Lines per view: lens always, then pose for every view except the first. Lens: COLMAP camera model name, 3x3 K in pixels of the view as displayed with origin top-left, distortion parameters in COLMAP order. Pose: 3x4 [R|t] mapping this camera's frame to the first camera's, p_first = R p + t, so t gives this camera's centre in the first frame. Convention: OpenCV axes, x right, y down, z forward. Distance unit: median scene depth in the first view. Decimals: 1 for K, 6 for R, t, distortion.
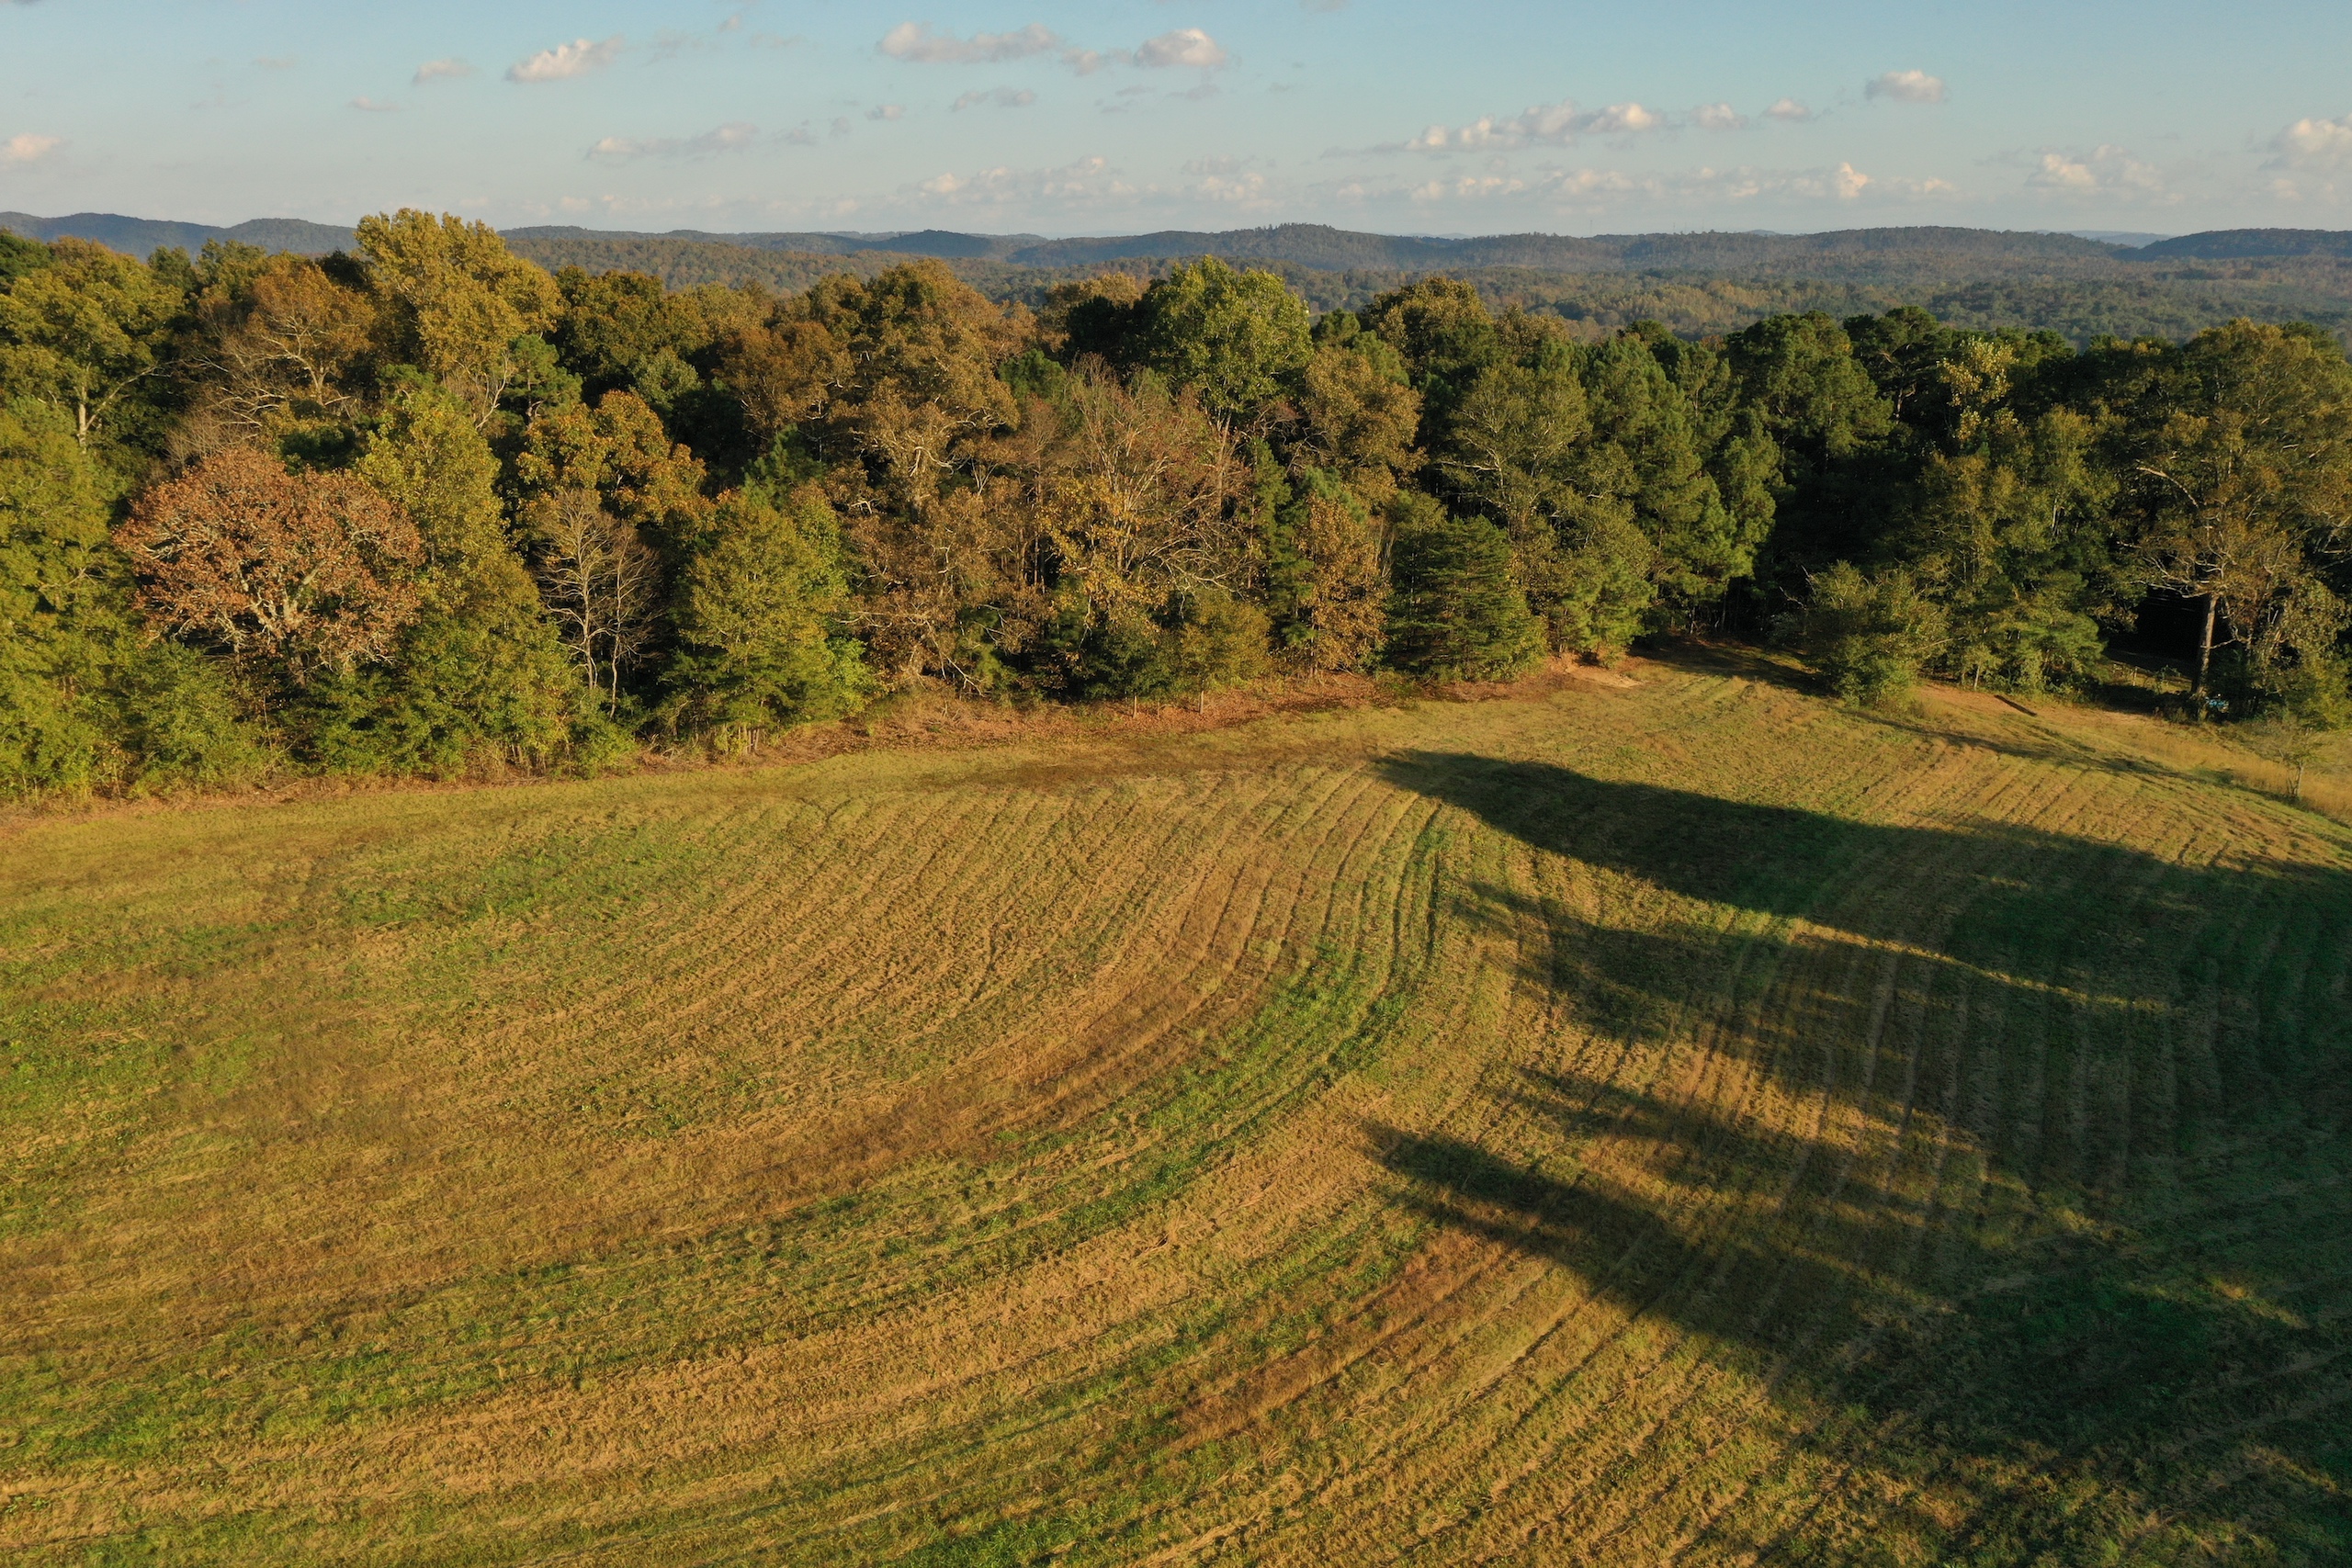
lens RADIAL K [[1859.8, 0, 1173.1], [0, 1859.8, 777.6], [0, 0, 1]] dist [0.004862, -0.004572]
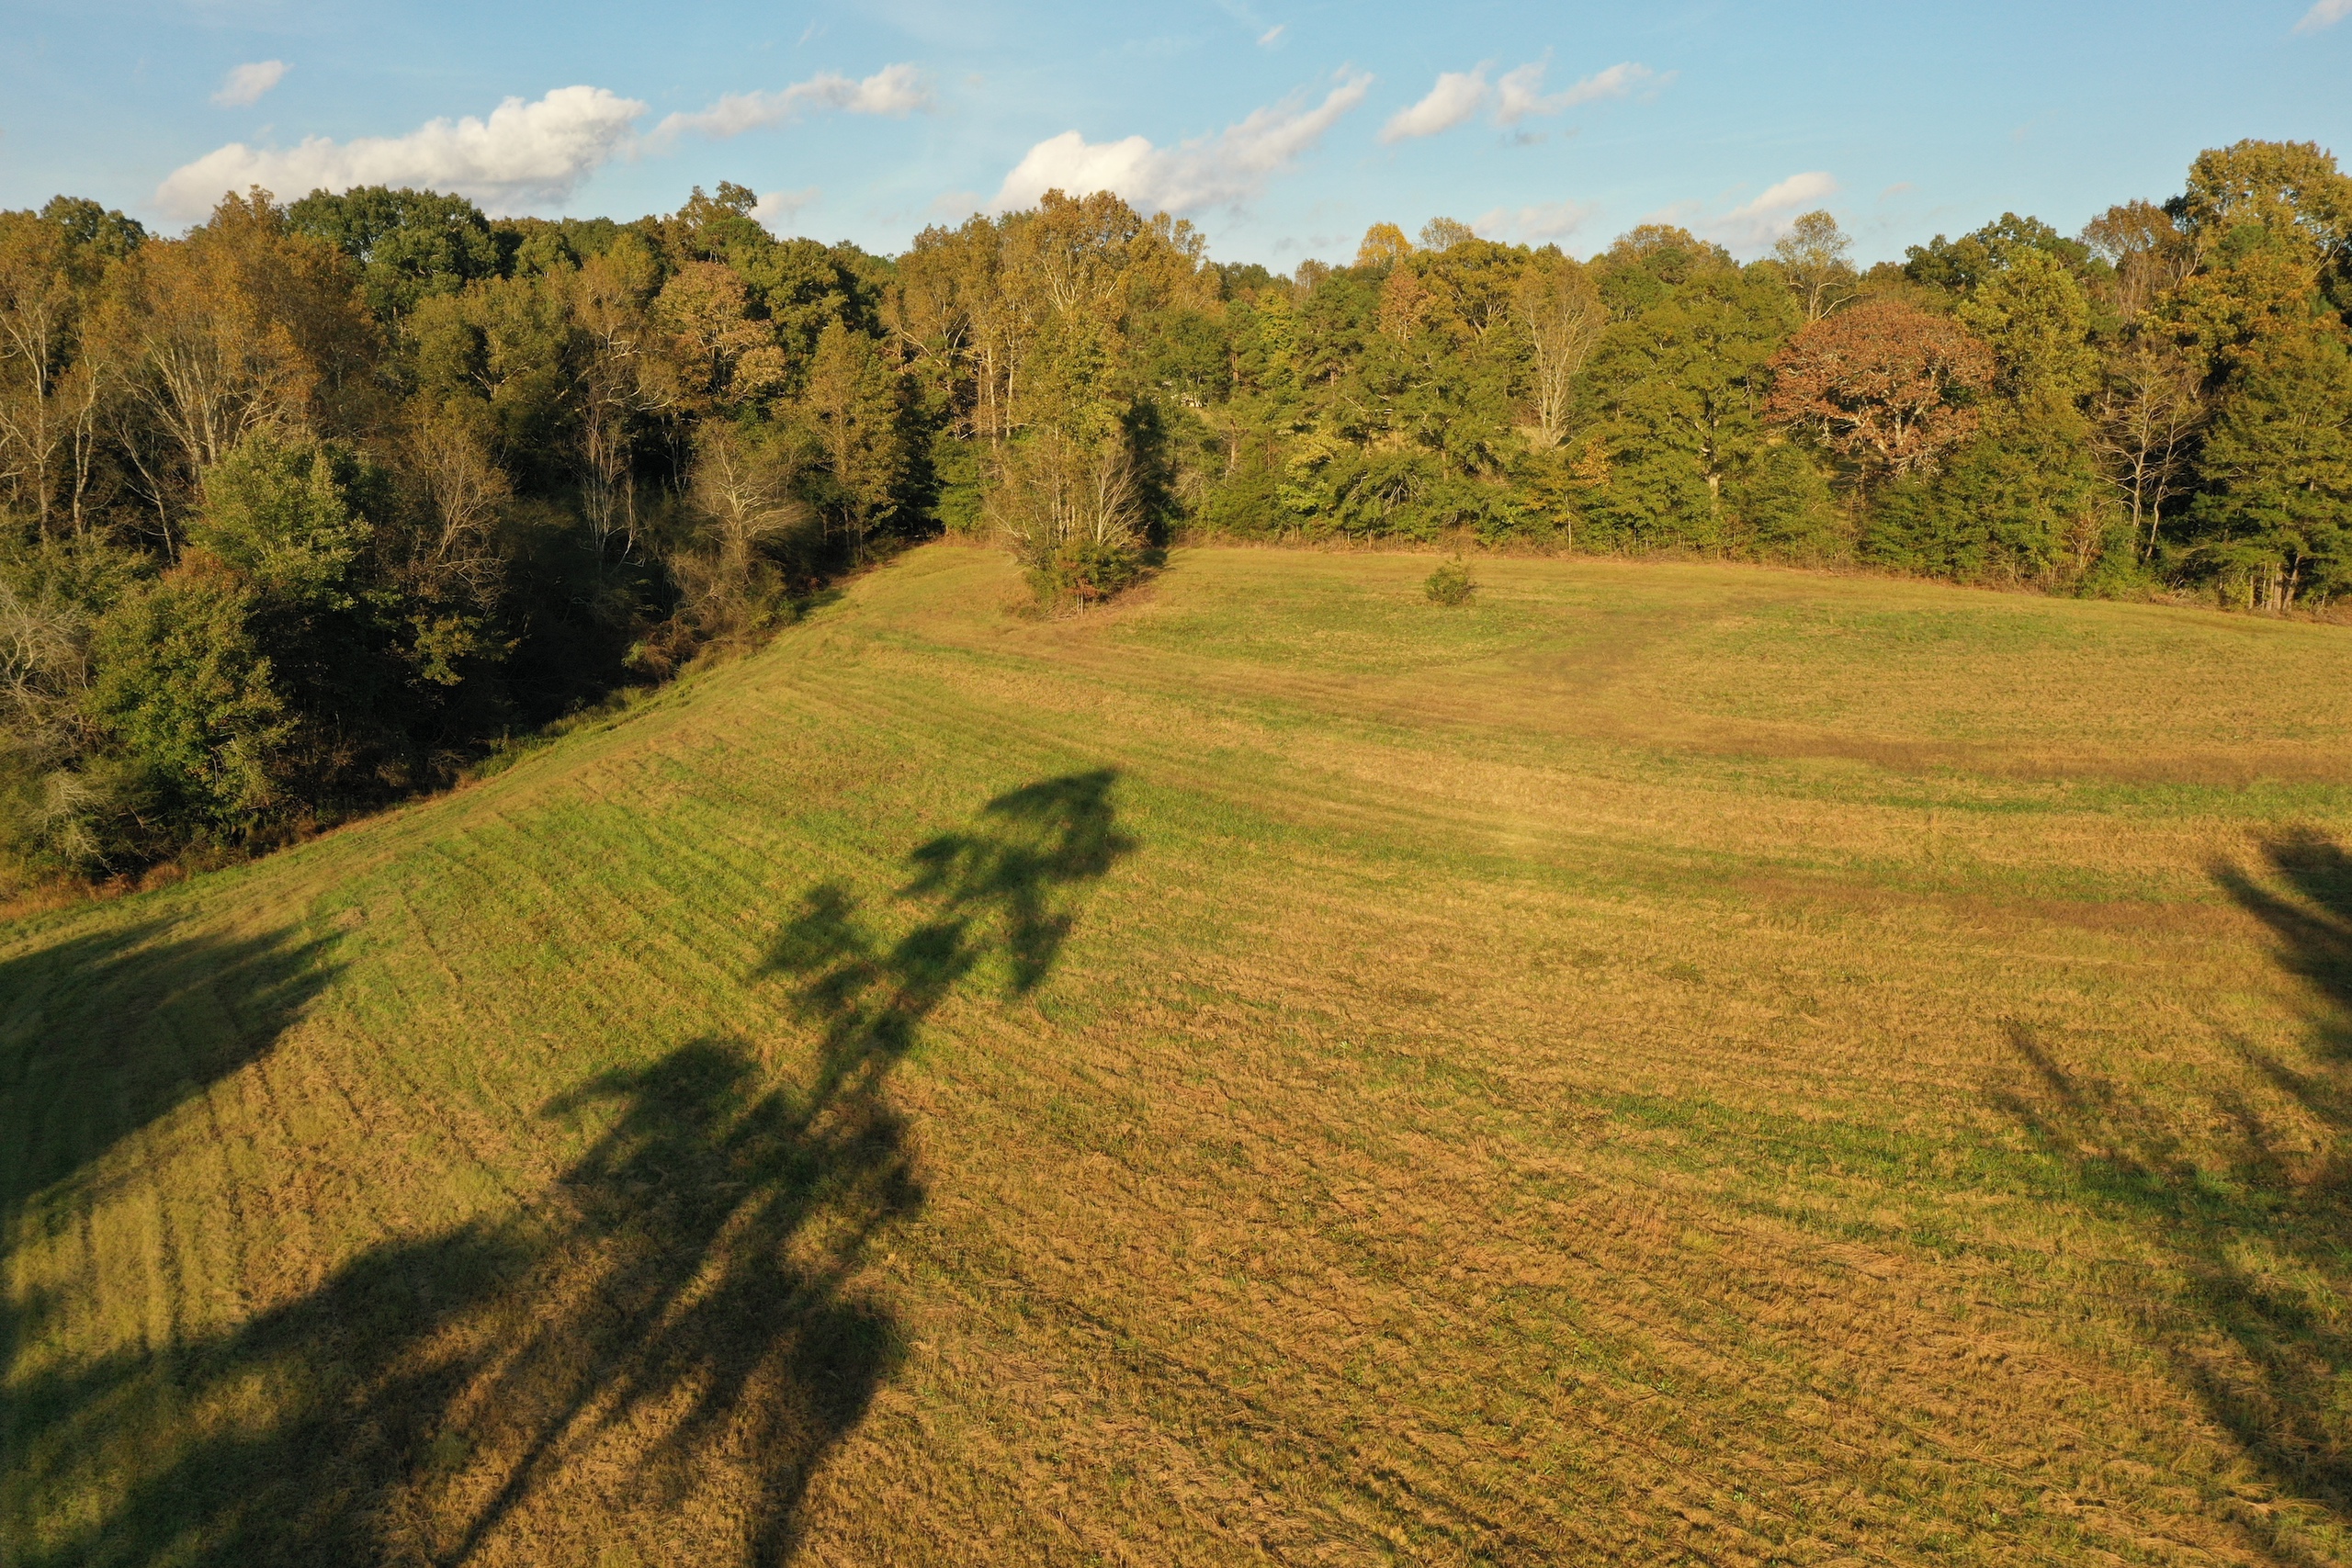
lens RADIAL K [[1859.8, 0, 1188.8], [0, 1859.8, 786.2], [0, 0, 1]] dist [0.004862, -0.004572]
pose [[0.407808, 0.170294, -0.897046, 0.435128], [-0.250173, 0.965697, 0.069595, 0.151003], [0.878126, 0.196035, 0.436422, 0.103162]]
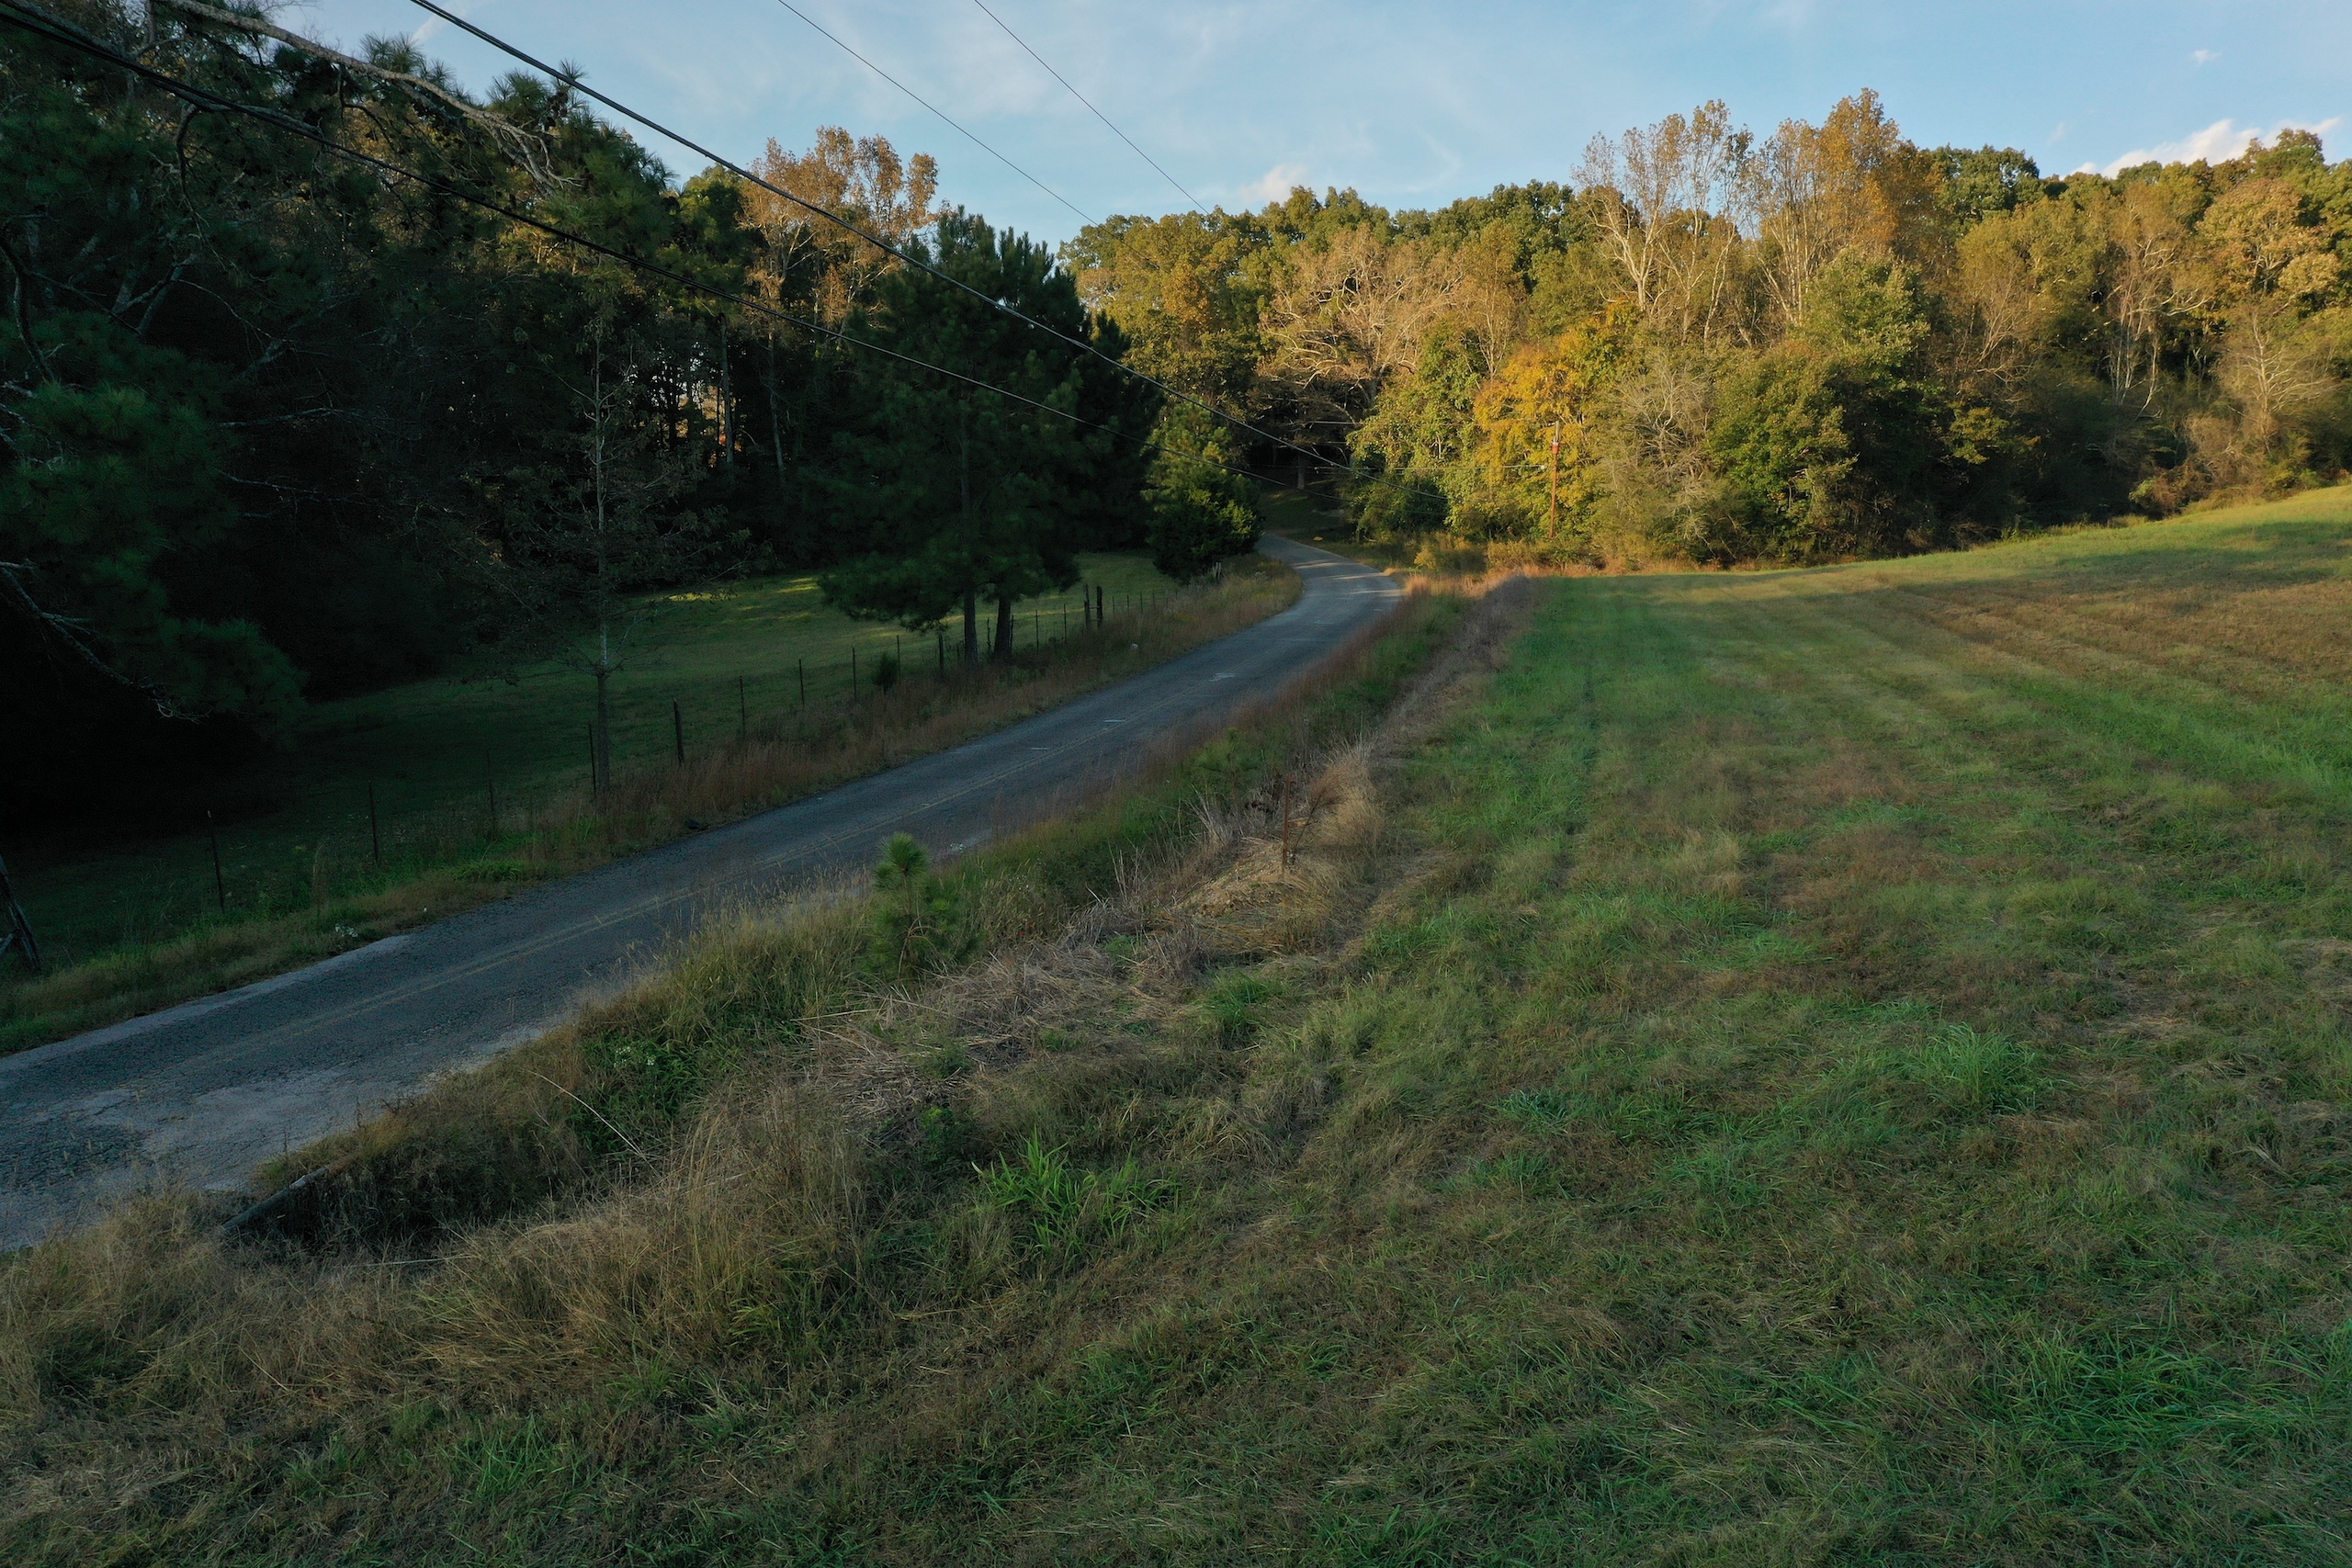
lens RADIAL K [[1859.8, 0, 1186.8], [0, 1859.8, 784.0], [0, 0, 1]] dist [0.004862, -0.004572]
pose [[-0.328757, 0.115898, -0.937276, 0.623792], [-0.257621, 0.943798, 0.207067, 0.317162], [0.908598, 0.309537, -0.280422, 0.117623]]
